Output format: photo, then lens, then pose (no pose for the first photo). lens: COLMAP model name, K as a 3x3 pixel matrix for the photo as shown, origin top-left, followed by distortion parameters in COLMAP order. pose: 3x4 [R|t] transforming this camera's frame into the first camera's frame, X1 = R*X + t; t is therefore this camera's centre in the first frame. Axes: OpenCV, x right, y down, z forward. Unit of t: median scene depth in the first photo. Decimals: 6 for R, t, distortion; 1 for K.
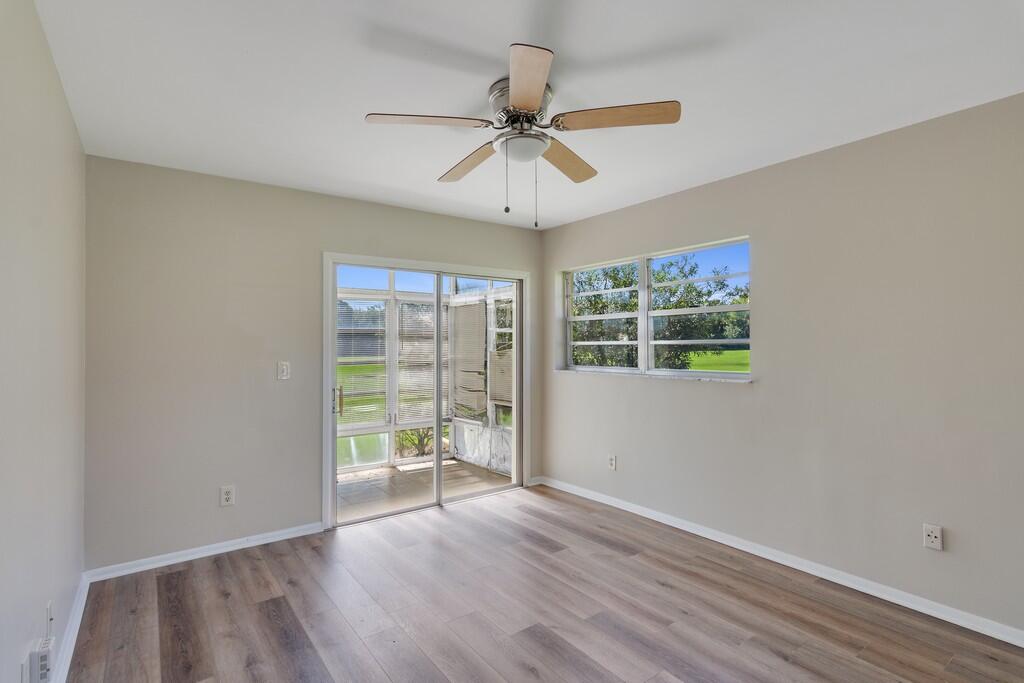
lens RADIAL K [[496.3, 0, 512.0], [0, 496.3, 341.5], [0, 0, 1]] dist [-0.000986, 0.000246]
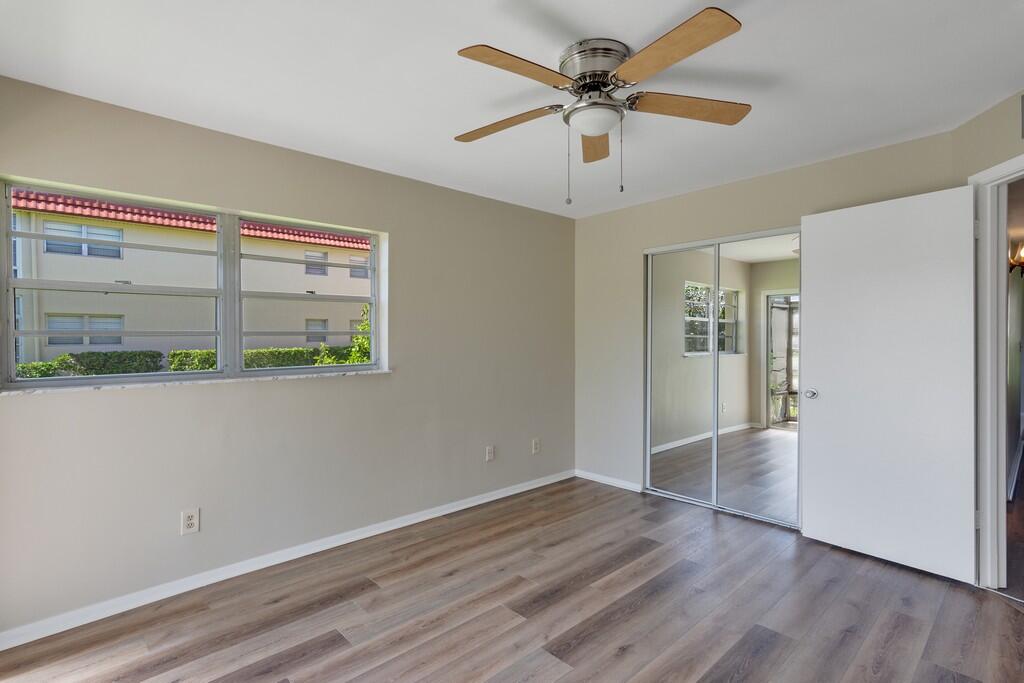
lens RADIAL K [[478.2, 0, 525.2], [0, 478.2, 337.0], [0, 0, 1]] dist [-0.002550, -0.000471]
pose [[-0.097607, 0.000893, 0.995225, -0.663677], [0.001102, 0.999999, -0.000790, 0.009965], [-0.995224, 0.001020, -0.097608, 0.929207]]
